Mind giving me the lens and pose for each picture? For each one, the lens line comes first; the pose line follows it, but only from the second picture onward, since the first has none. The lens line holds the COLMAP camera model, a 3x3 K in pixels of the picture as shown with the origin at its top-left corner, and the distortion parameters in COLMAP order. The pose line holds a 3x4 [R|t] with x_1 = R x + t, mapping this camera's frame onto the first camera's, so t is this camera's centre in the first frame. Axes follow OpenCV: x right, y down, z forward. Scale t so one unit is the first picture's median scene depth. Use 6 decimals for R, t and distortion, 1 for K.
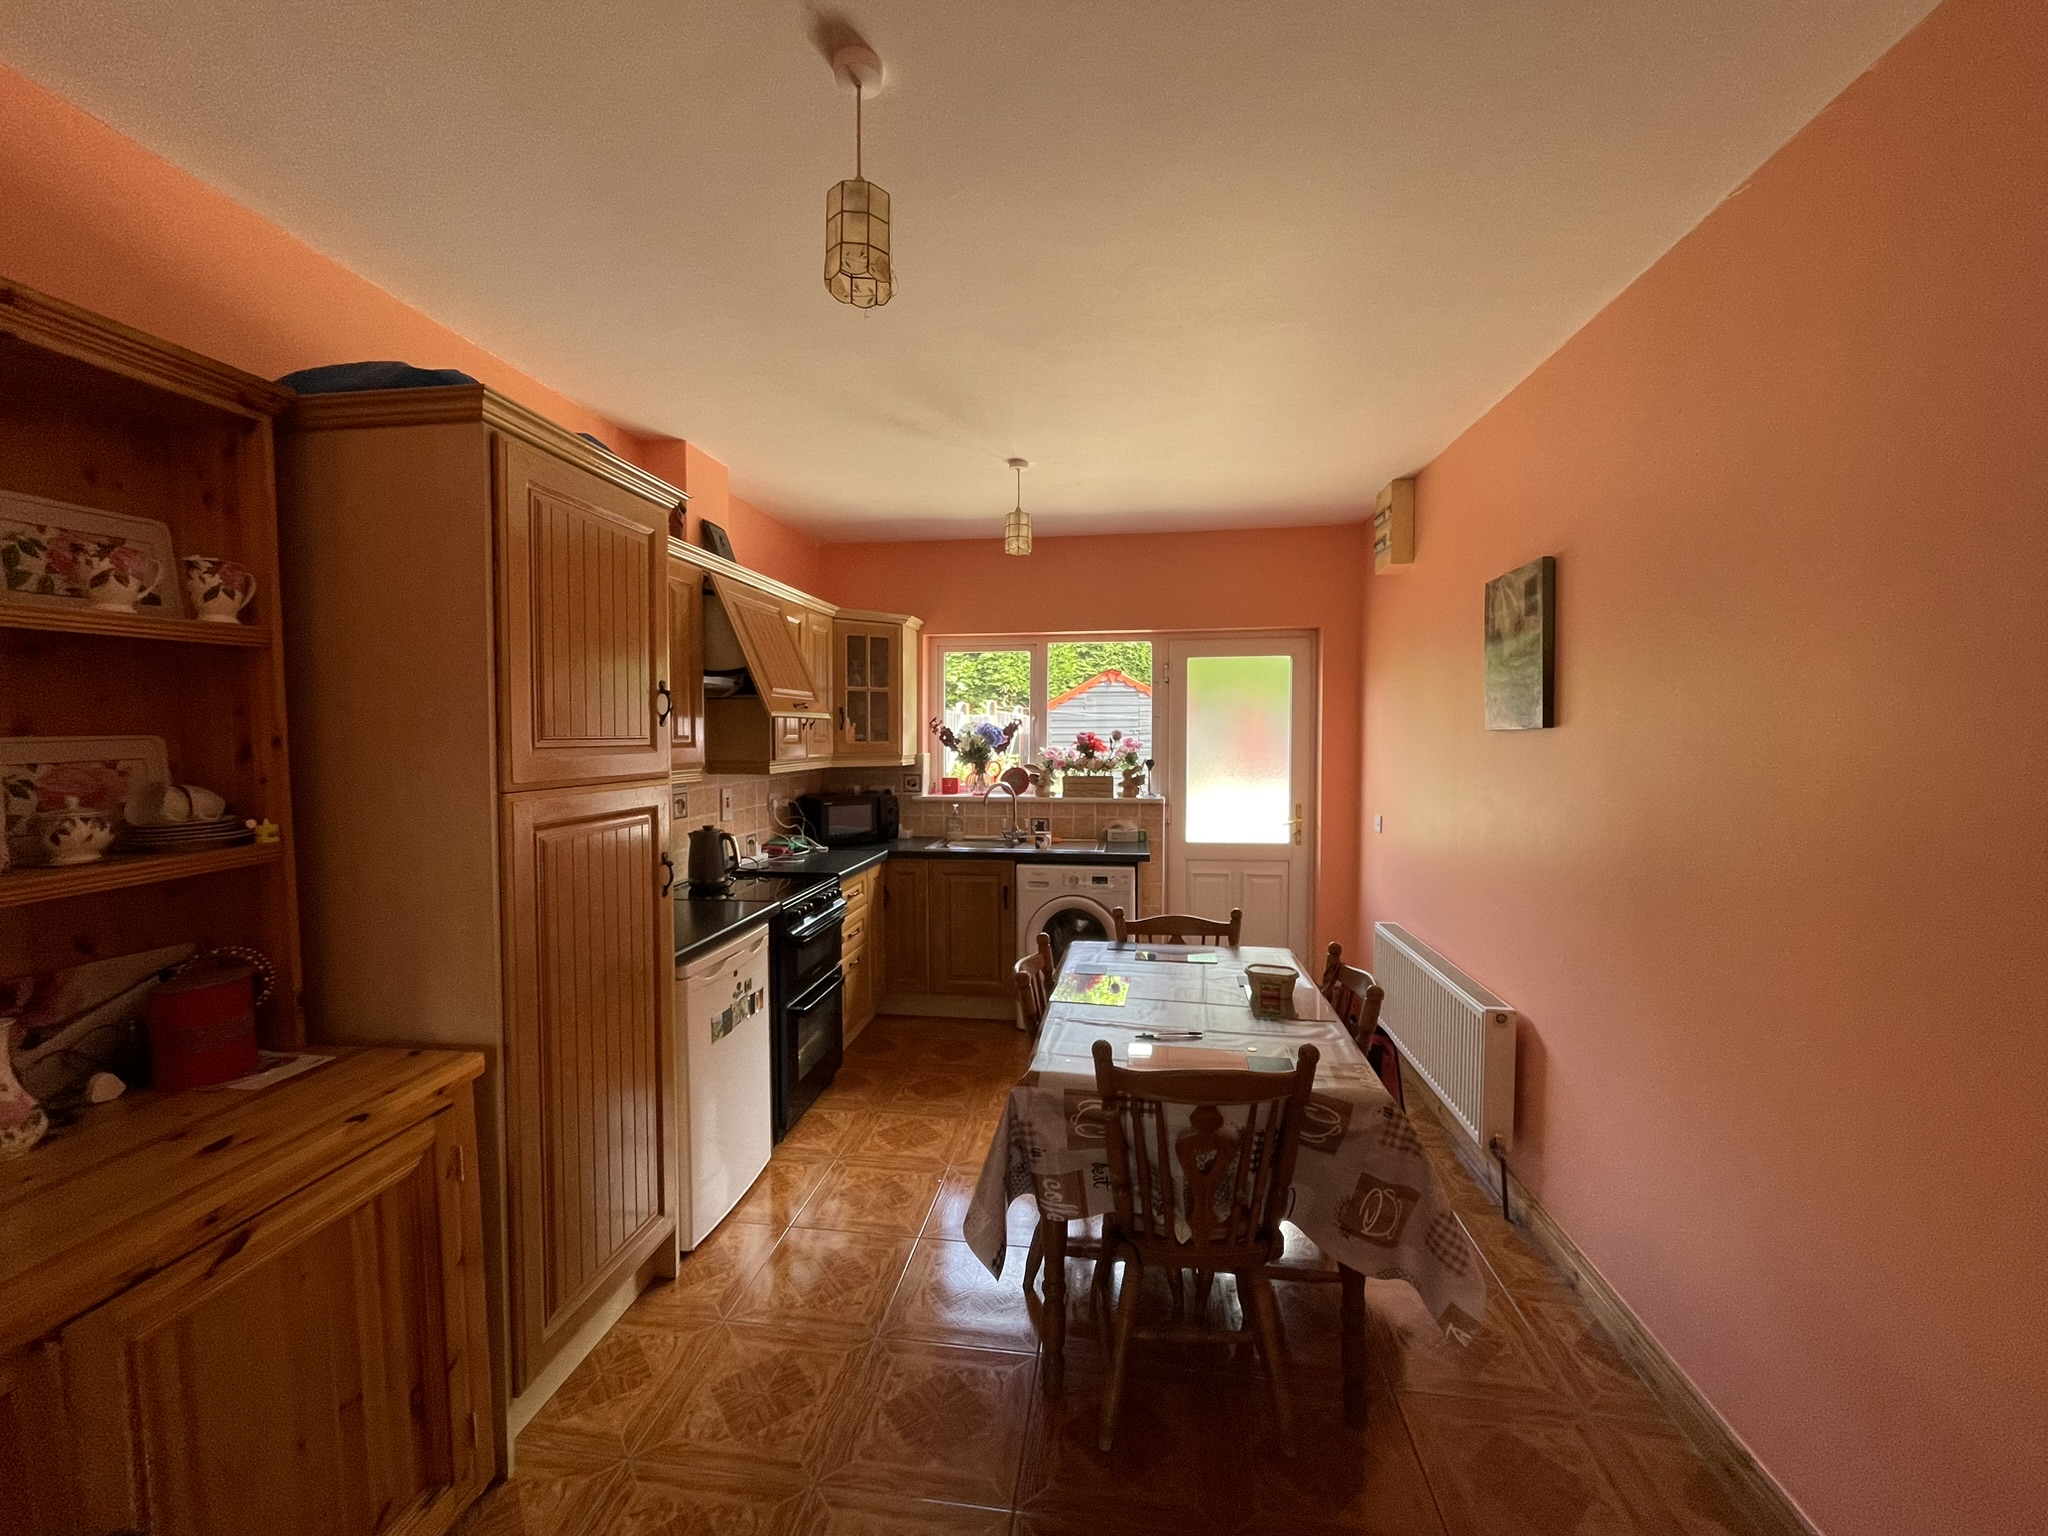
lens RADIAL K [[821.9, 0, 1017.4], [0, 821.9, 768.6], [0, 0, 1]] dist [-0.001089, -0.000182]
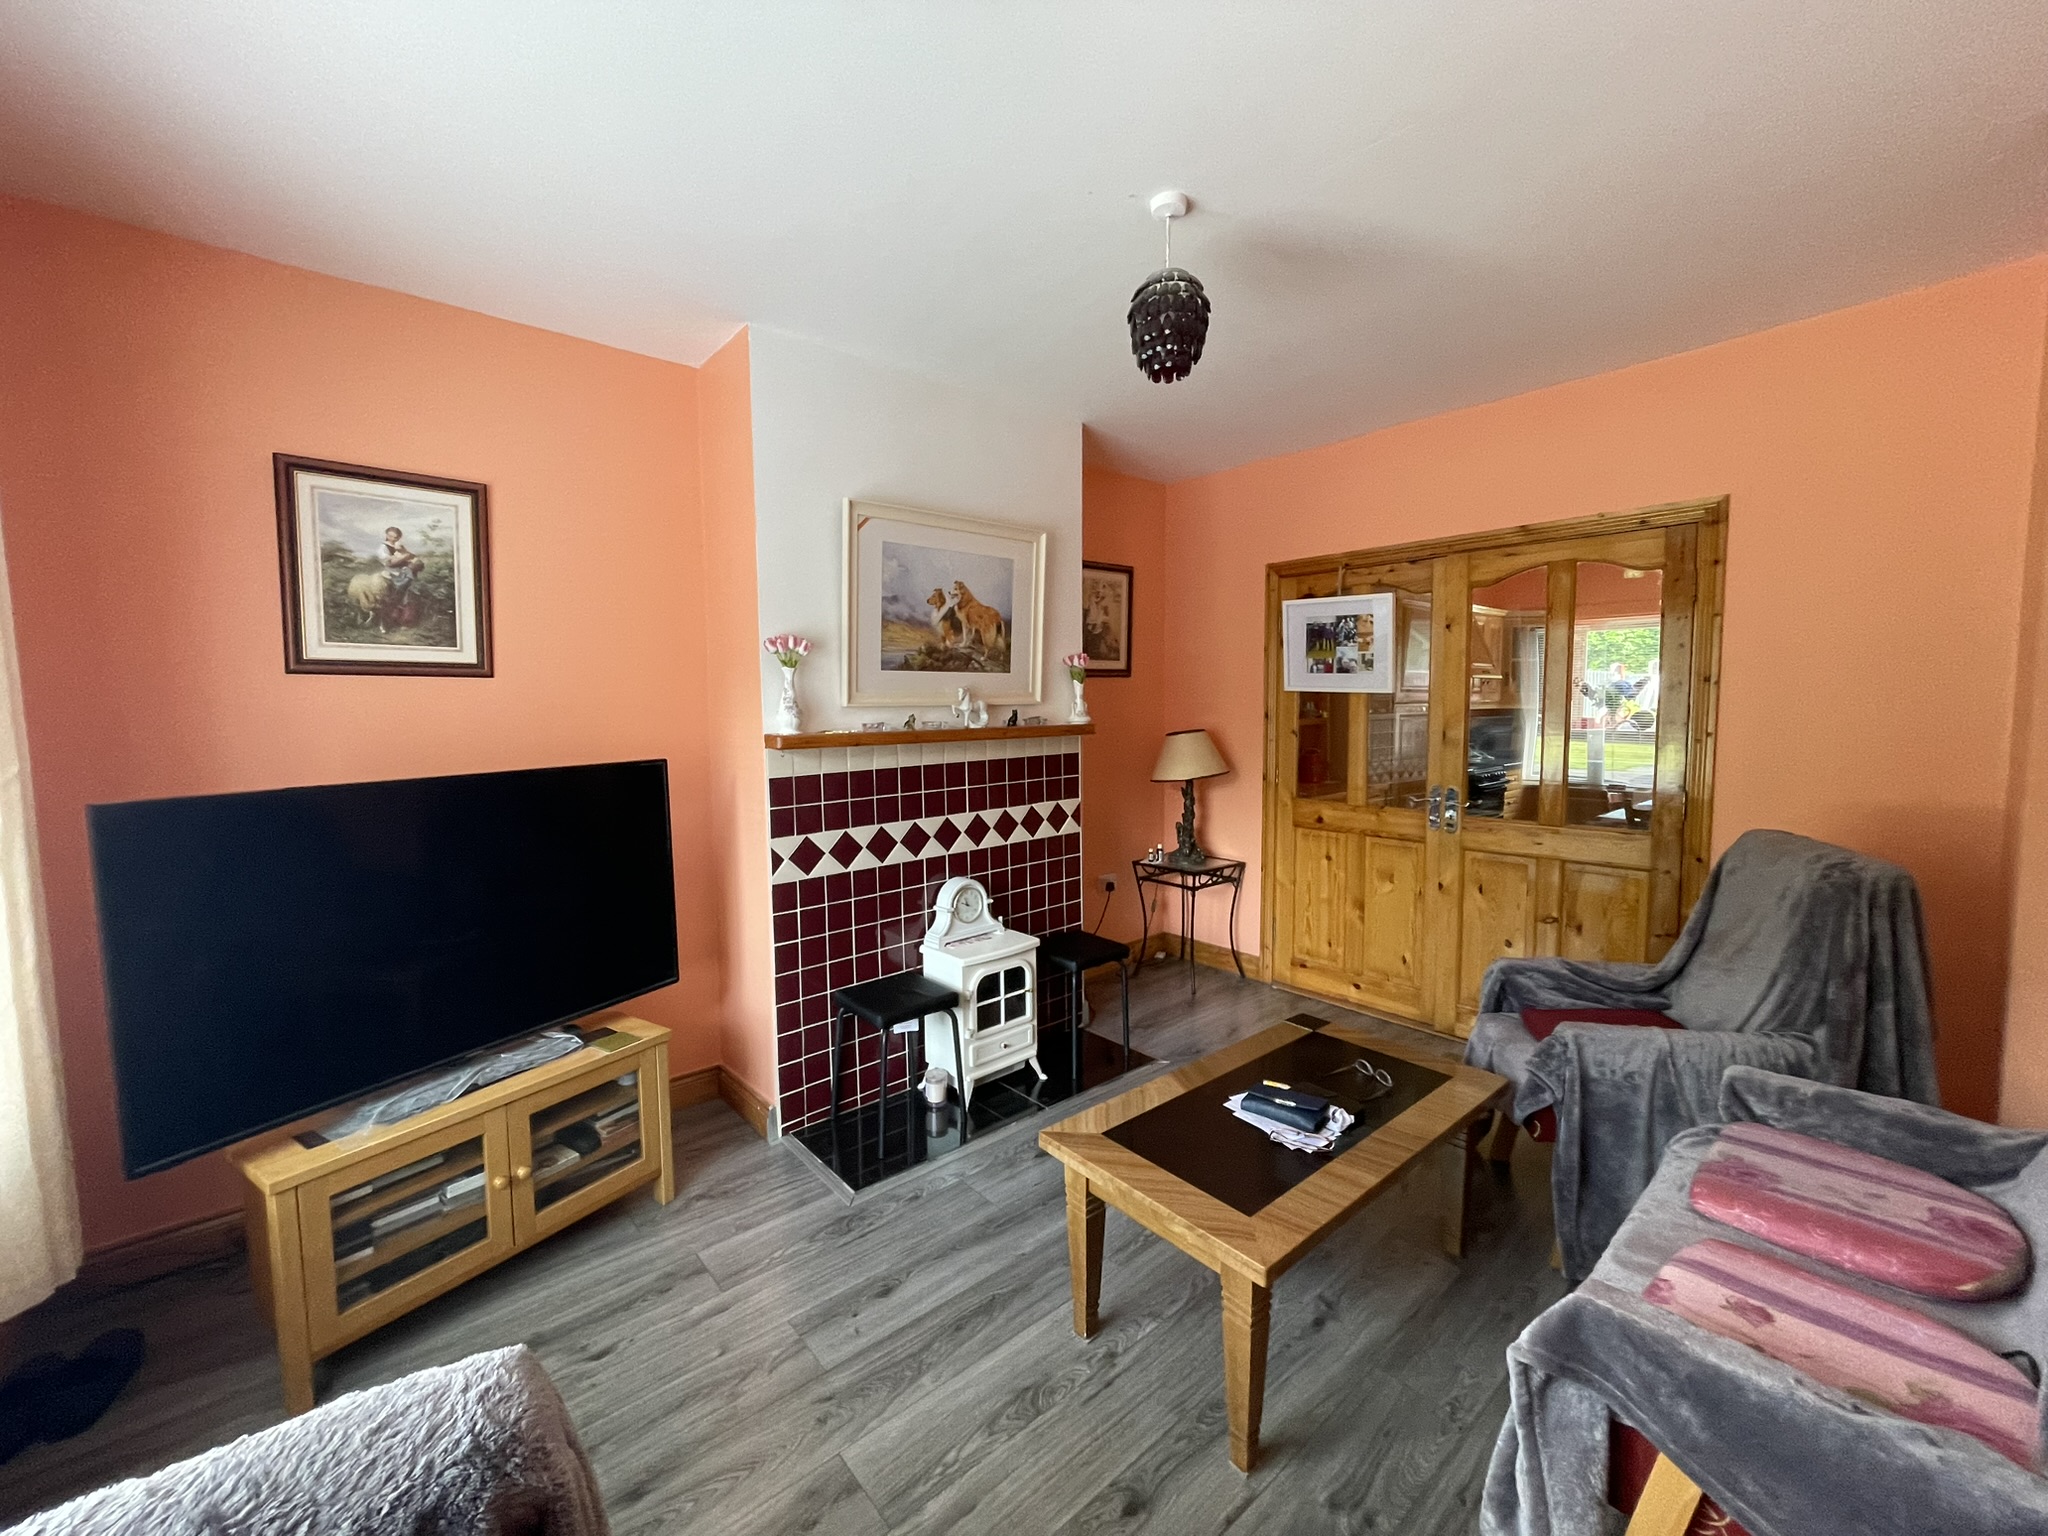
lens RADIAL K [[821.9, 0, 1016.4], [0, 821.9, 763.1], [0, 0, 1]] dist [-0.001089, -0.000182]
pose [[0.745840, 0.055446, -0.663814, 0.140810], [-0.027533, 0.998244, 0.052446, 0.045399], [0.665556, -0.020839, 0.746057, -0.814424]]
